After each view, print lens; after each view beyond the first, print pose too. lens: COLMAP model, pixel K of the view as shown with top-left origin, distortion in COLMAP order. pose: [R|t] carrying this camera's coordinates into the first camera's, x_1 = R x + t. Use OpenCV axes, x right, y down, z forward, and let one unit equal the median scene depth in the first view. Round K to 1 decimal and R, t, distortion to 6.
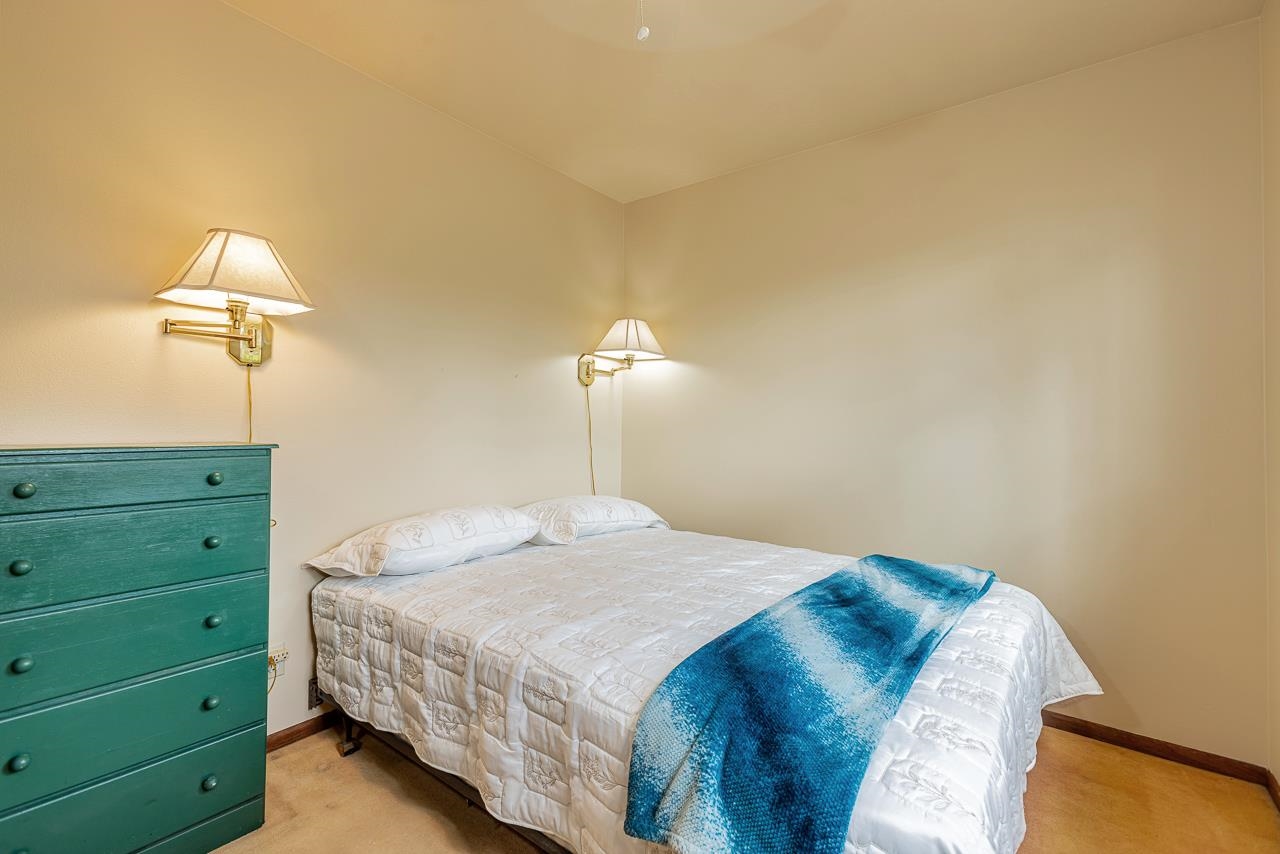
lens RADIAL K [[564.5, 0, 641.8], [0, 564.5, 423.5], [0, 0, 1]] dist [-0.017658, 0.006735]
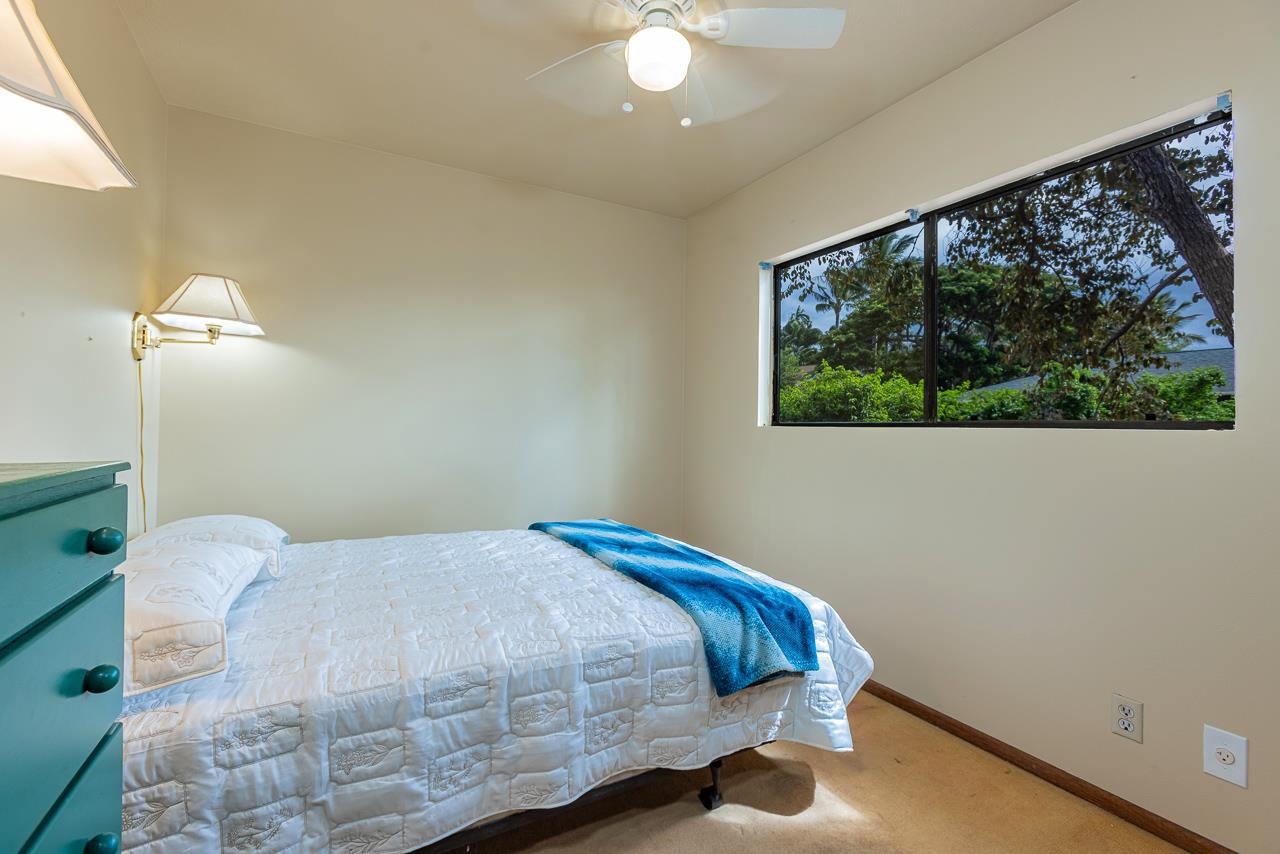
lens RADIAL K [[529.5, 0, 643.2], [0, 529.5, 429.5], [0, 0, 1]] dist [-0.000439, 0.000344]
pose [[0.412260, -0.004145, 0.911057, -0.955892], [-0.020702, 0.999689, 0.013917, -0.009323], [-0.910831, -0.024598, 0.412046, 0.417834]]
